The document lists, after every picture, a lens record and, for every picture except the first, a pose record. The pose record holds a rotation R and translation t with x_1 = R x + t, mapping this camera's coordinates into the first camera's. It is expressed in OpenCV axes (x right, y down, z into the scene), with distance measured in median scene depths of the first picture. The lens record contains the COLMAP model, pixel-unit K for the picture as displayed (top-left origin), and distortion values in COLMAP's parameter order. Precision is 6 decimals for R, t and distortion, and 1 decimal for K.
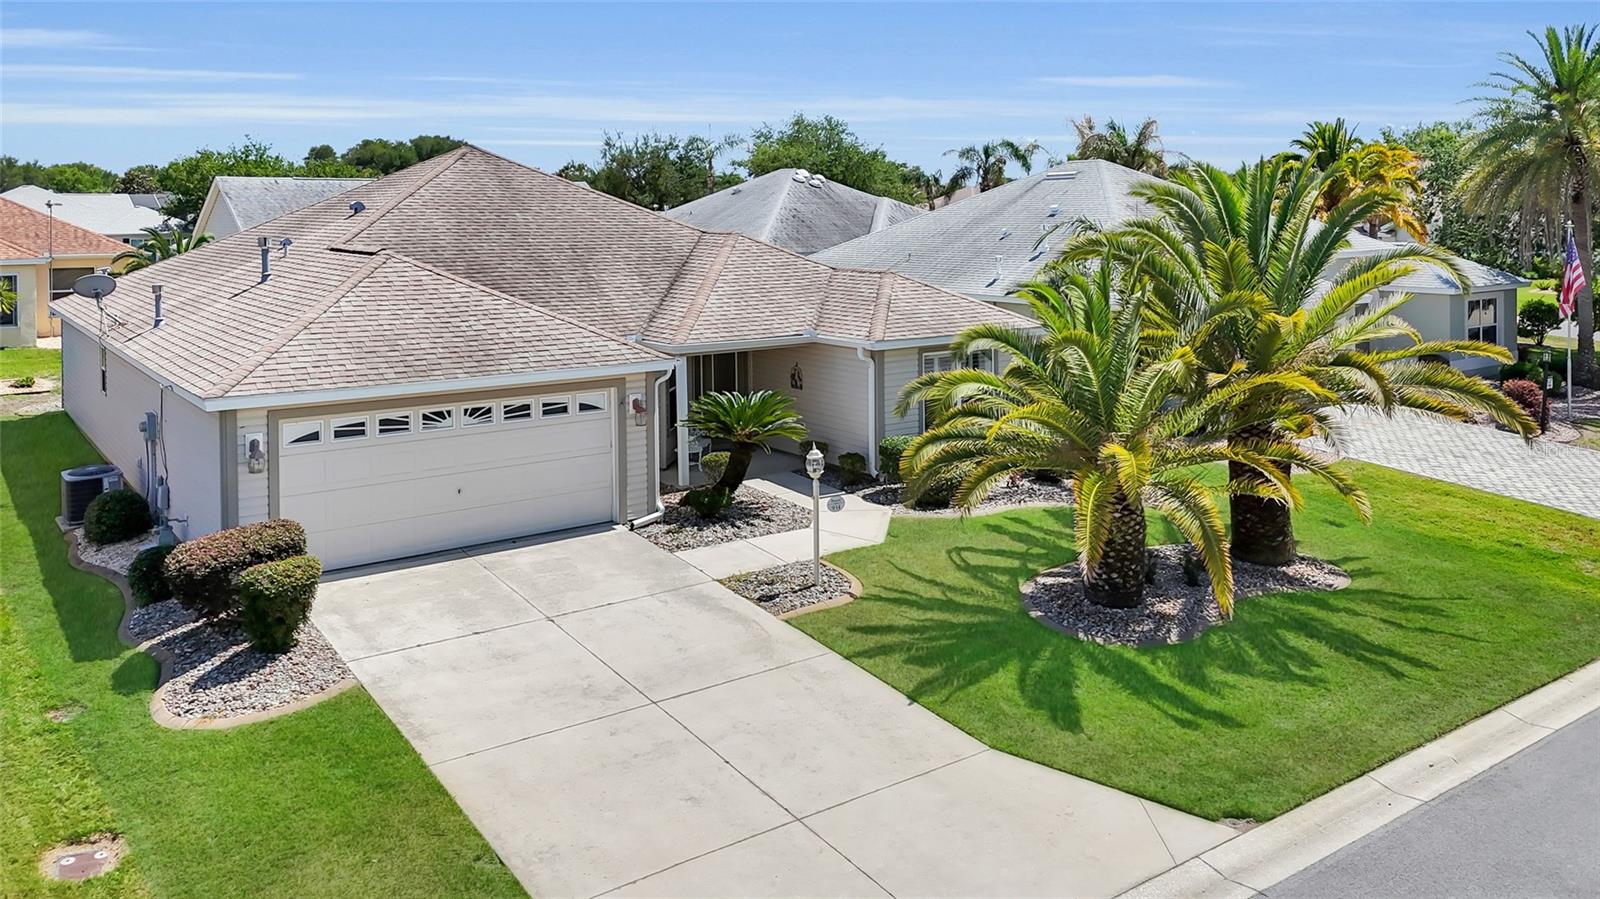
lens RADIAL K [[1240.4, 0, 802.9], [0, 1240.4, 223.9], [0, 0, 1]] dist [0.018642, -0.014133]
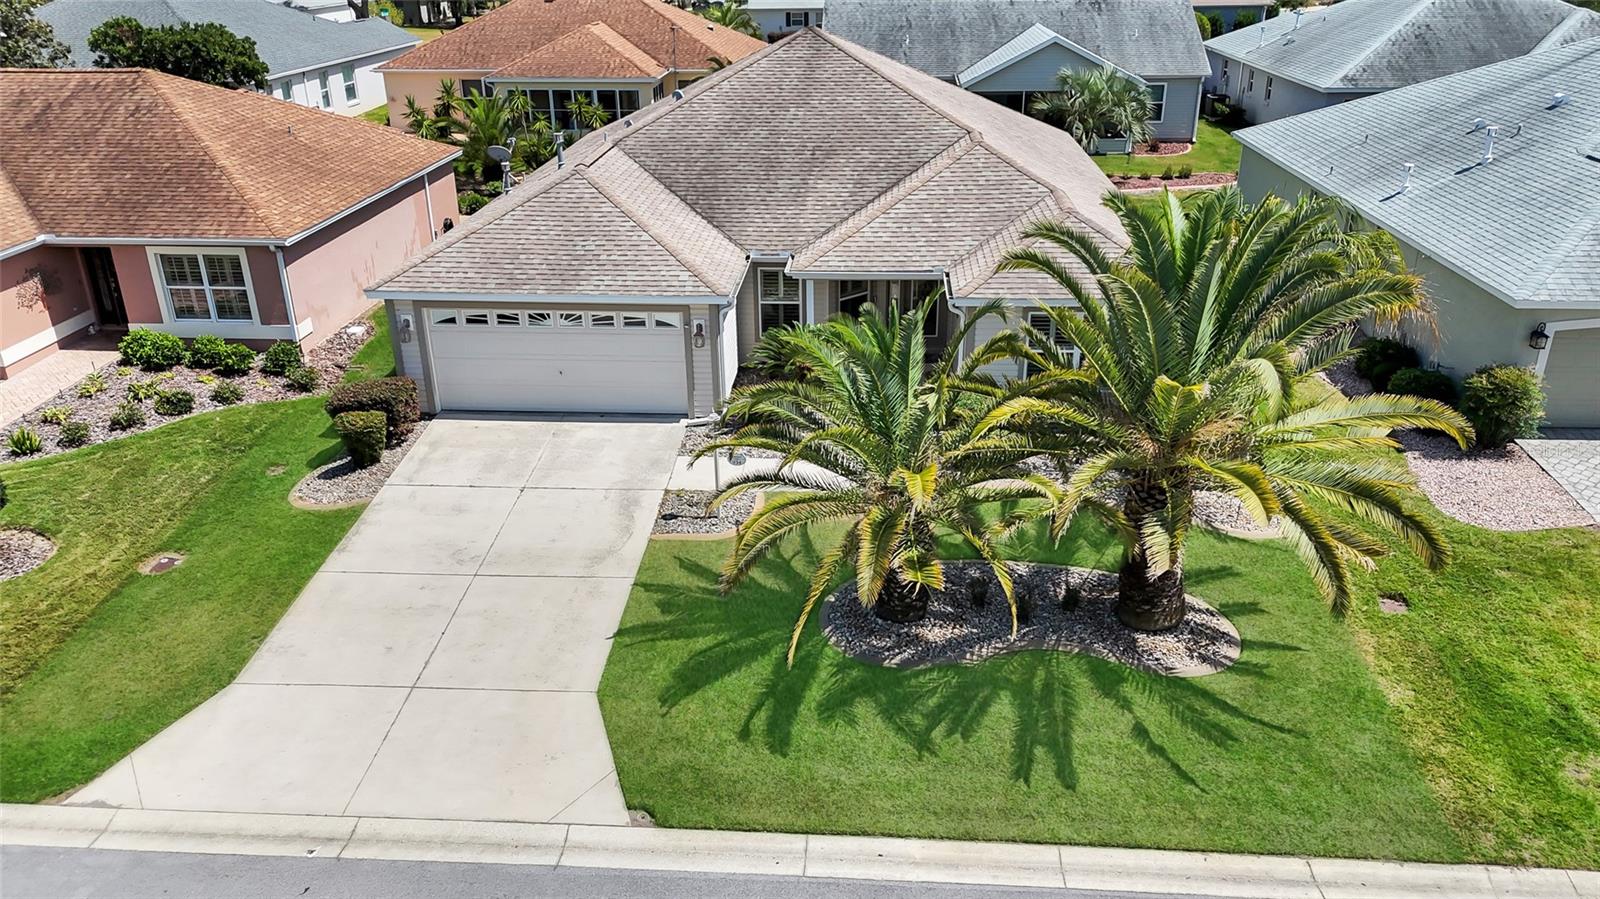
lens RADIAL K [[1169.7, 0, 800.0], [0, 1169.7, 449.5], [0, 0, 1]] dist [0.004429, -0.000583]
pose [[0.774582, 0.254519, -0.579002, 0.690302], [-0.010089, 0.920311, 0.391057, -0.209327], [0.632393, -0.297064, 0.715424, 0.240807]]
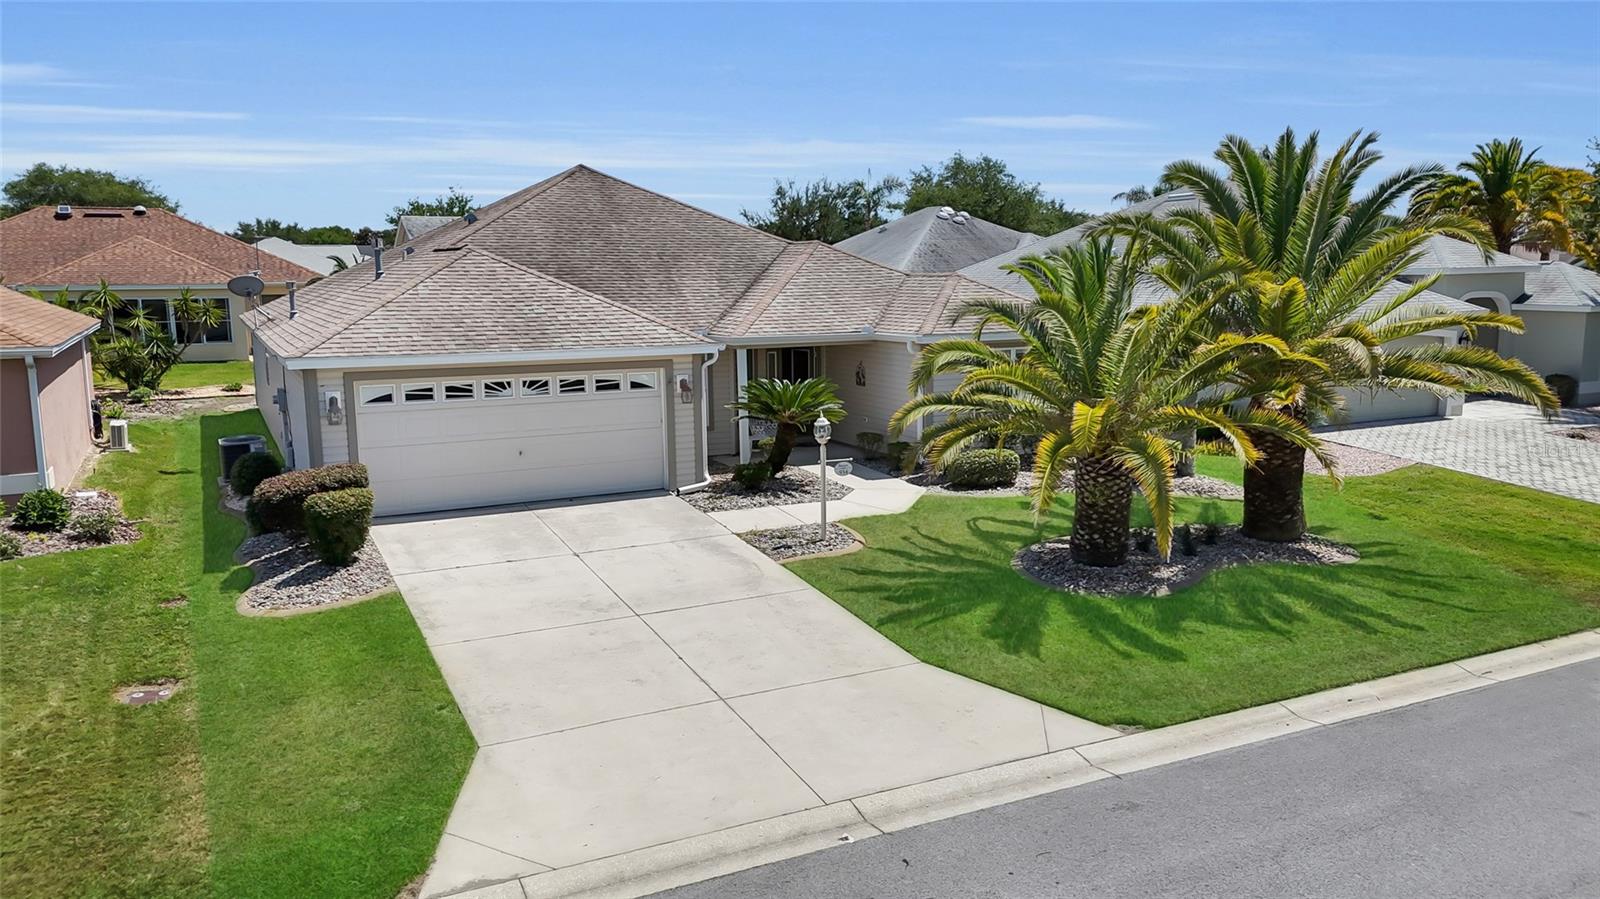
lens RADIAL K [[1189.7, 0, 800.0], [0, 1189.7, 449.5], [0, 0, 1]] dist [0.018481, -0.005665]
pose [[0.986282, 0.019562, -0.163908, 0.153599], [0.003158, 0.990535, 0.137221, 0.065374], [0.165041, -0.135856, 0.976885, -0.013357]]
